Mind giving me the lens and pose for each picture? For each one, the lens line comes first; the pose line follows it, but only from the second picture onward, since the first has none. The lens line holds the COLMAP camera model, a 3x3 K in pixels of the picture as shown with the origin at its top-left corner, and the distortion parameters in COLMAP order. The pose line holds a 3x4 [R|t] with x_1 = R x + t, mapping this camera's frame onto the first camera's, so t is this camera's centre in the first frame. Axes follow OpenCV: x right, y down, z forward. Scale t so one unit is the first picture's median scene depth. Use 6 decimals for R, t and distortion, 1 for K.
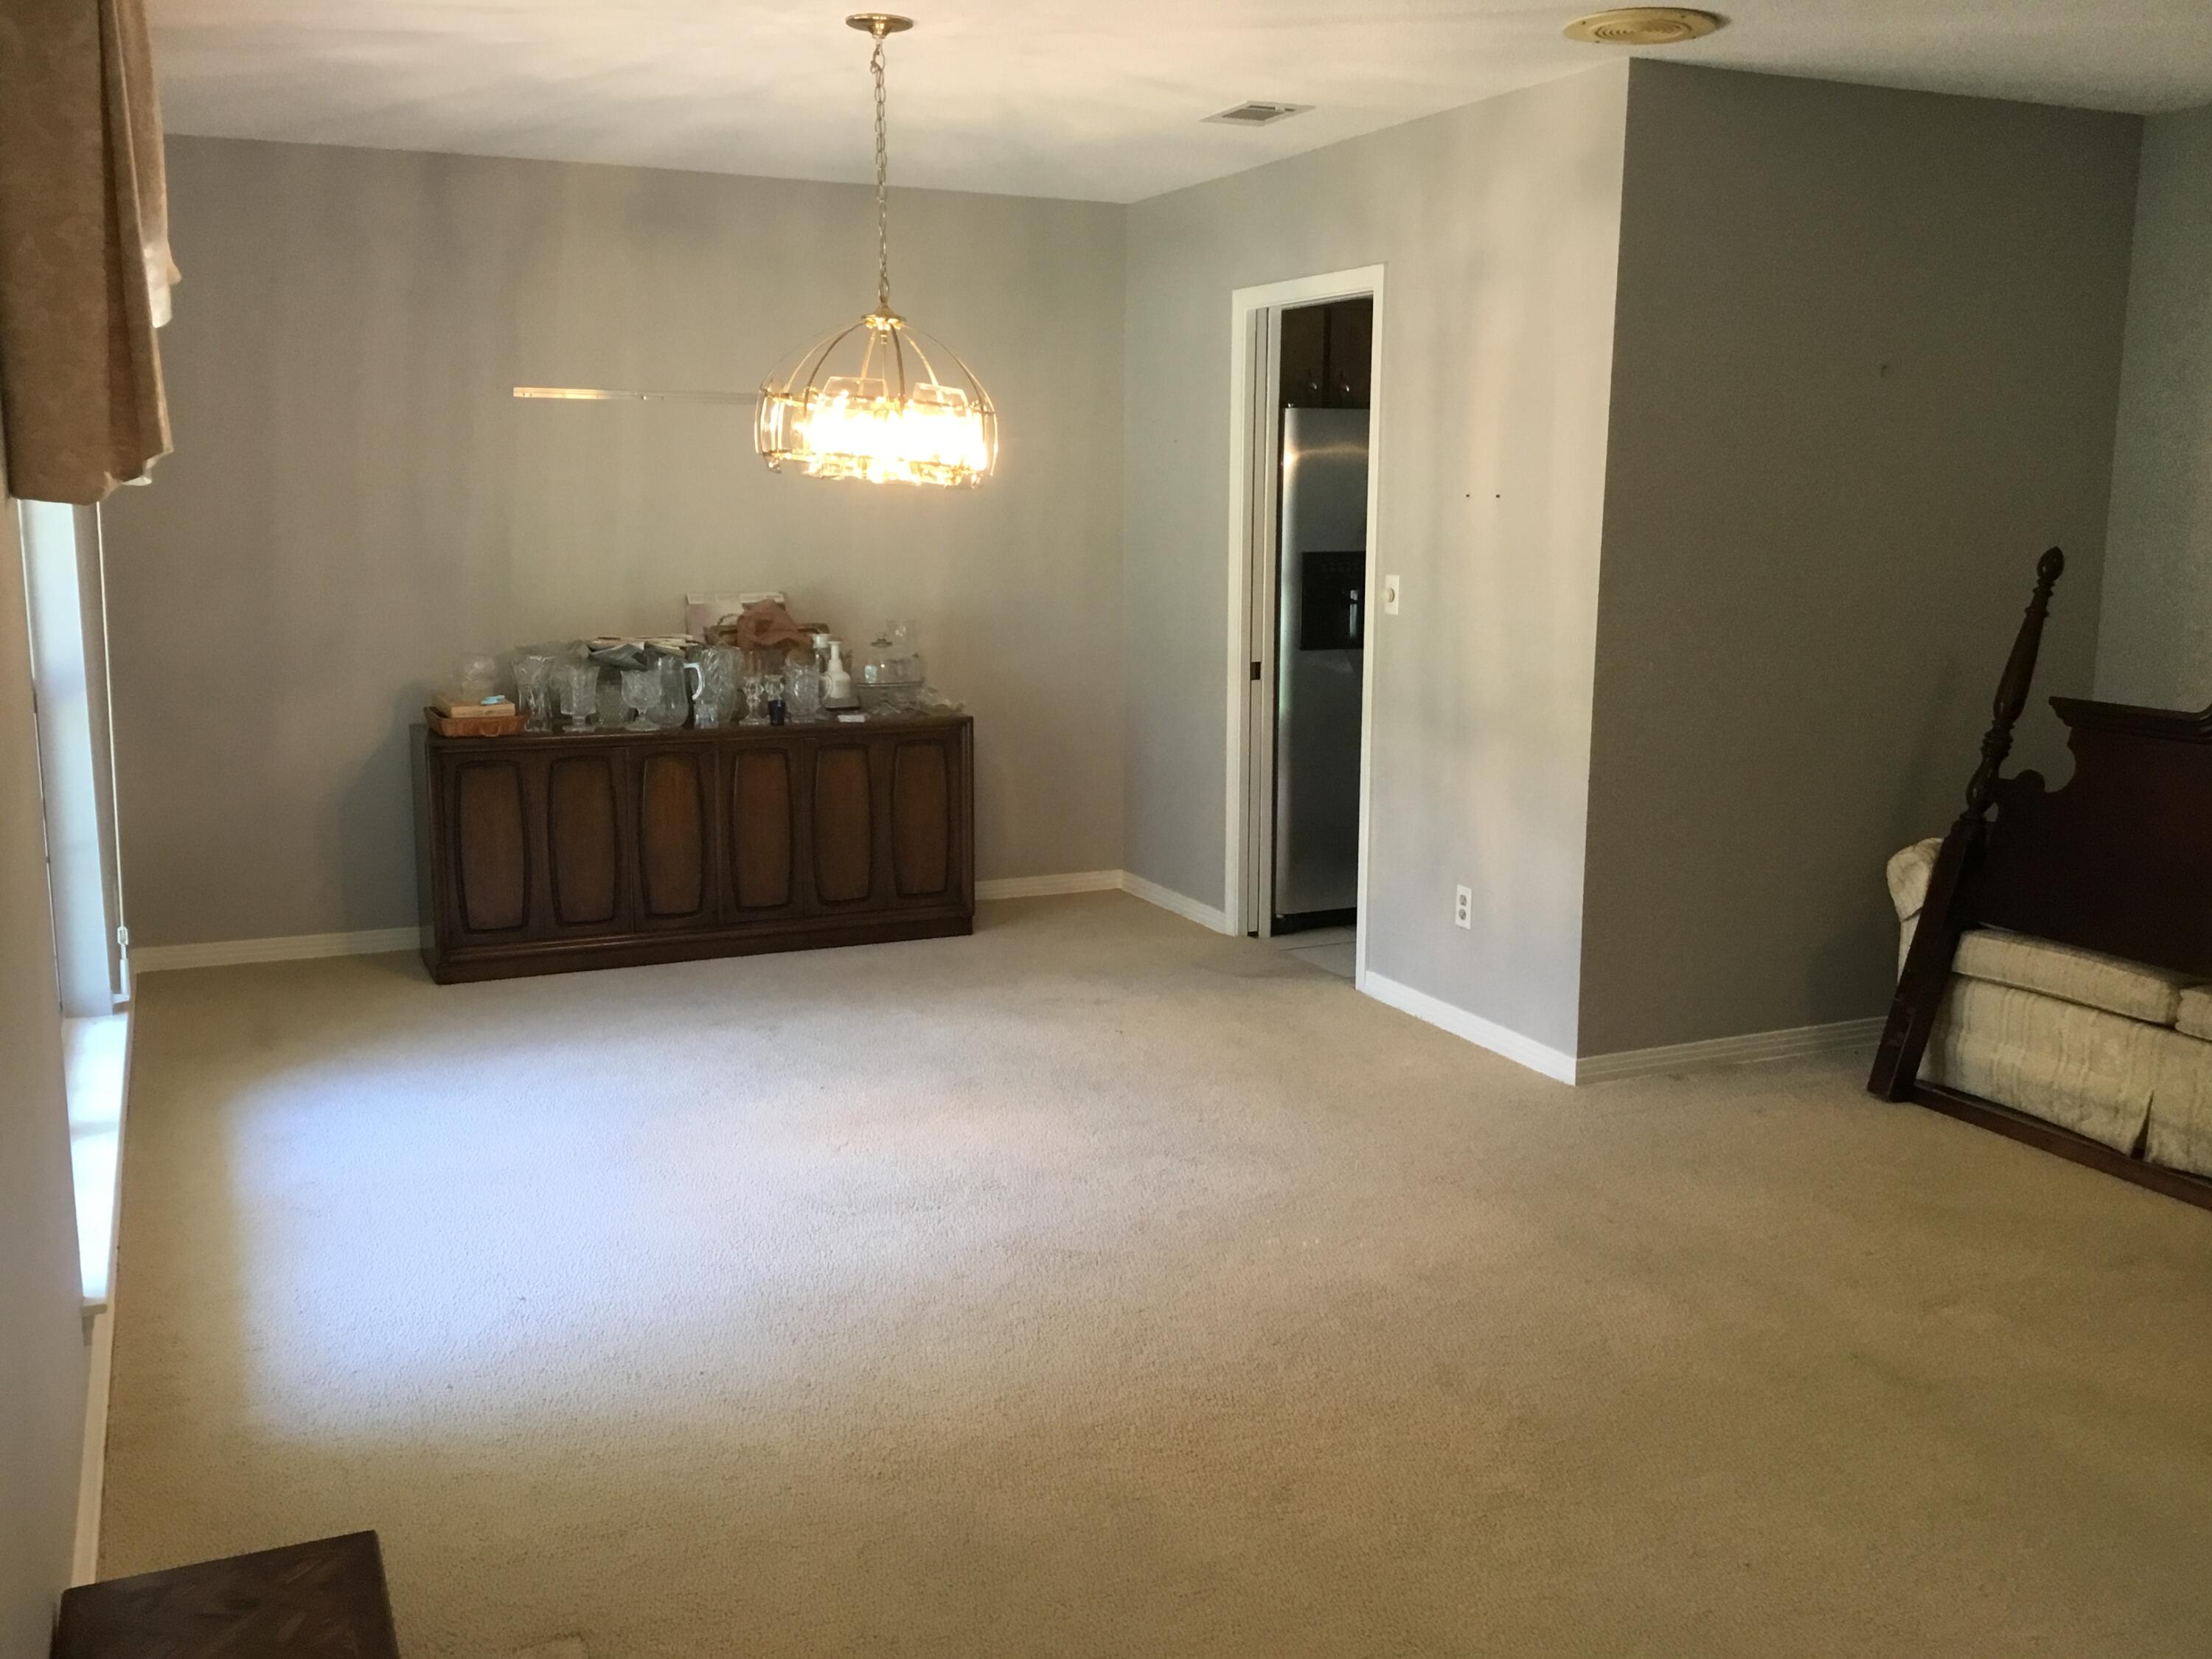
lens RADIAL K [[2011.9, 0, 1105.2], [0, 2011.9, 835.4], [0, 0, 1]] dist [0.114476, -0.187359]
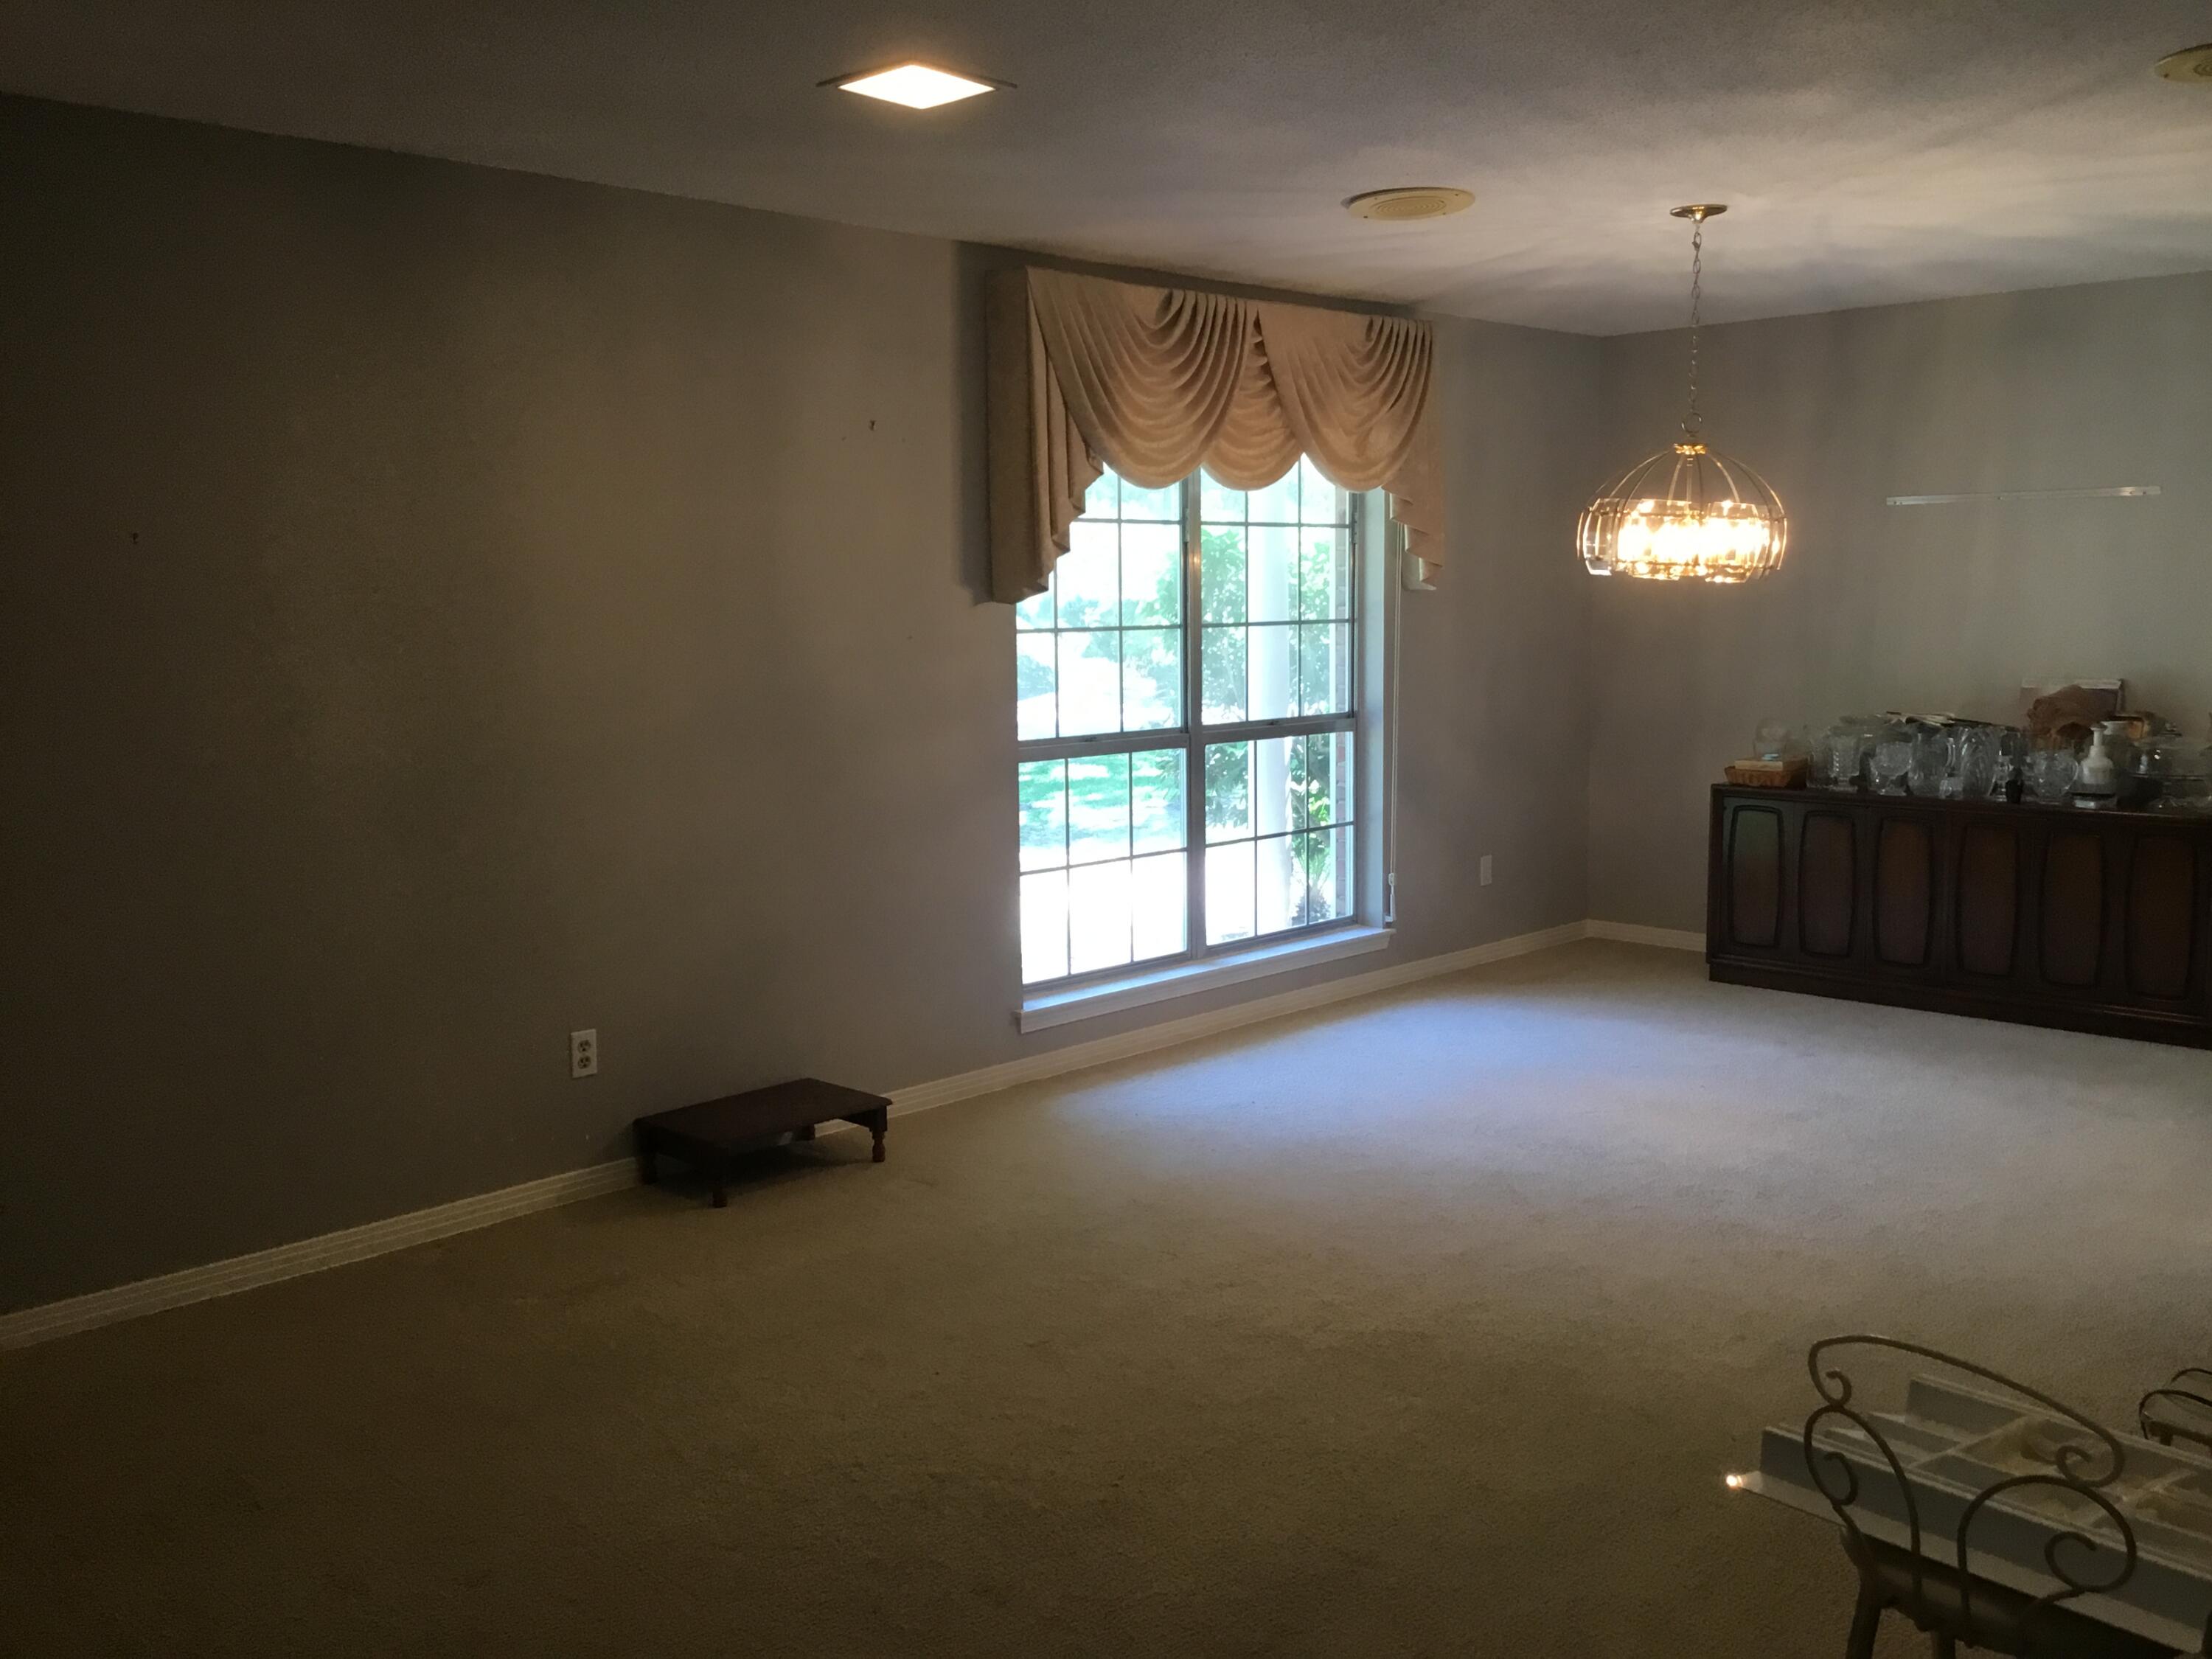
lens RADIAL K [[2011.9, 0, 1090.7], [0, 2011.9, 831.6], [0, 0, 1]] dist [0.114476, -0.187359]
pose [[0.360904, 0.105870, -0.926574, 0.841905], [-0.147883, 0.987462, 0.055226, -0.036380], [0.920804, 0.117093, 0.372035, 0.217690]]
